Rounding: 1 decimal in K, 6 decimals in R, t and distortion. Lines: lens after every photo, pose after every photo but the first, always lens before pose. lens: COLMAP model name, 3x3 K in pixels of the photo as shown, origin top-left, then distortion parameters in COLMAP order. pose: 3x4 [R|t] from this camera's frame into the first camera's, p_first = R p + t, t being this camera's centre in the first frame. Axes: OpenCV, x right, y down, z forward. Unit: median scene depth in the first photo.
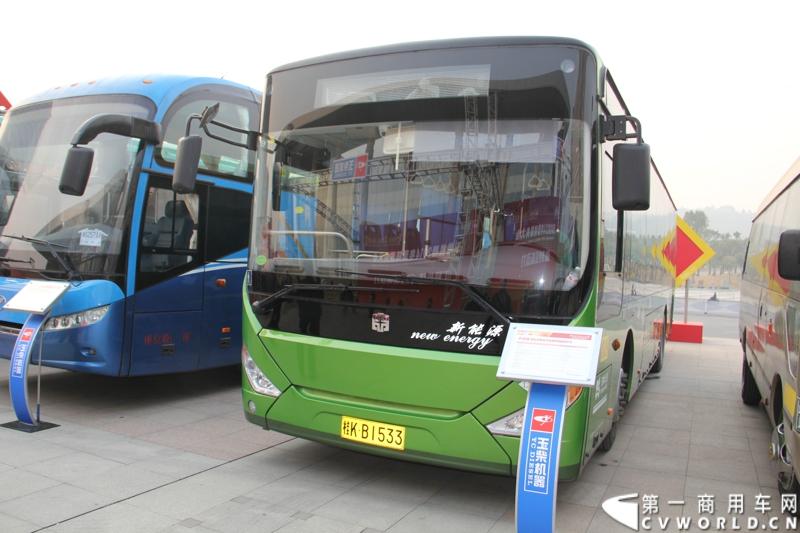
lens RADIAL K [[664.5, 0, 400.0], [0, 664.5, 266.5], [0, 0, 1]] dist [-0.159640, 0.114390]
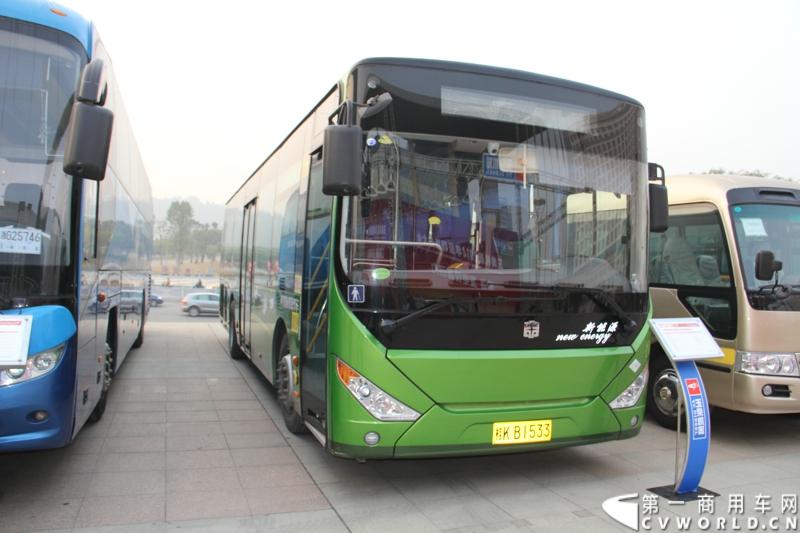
lens RADIAL K [[664.5, 0, 400.0], [0, 664.5, 266.5], [0, 0, 1]] dist [-0.159640, 0.114390]
pose [[0.691228, -0.021536, 0.722316, -0.960171], [0.007725, 0.999719, 0.022414, -0.045341], [-0.722595, -0.009913, 0.691200, 0.407566]]
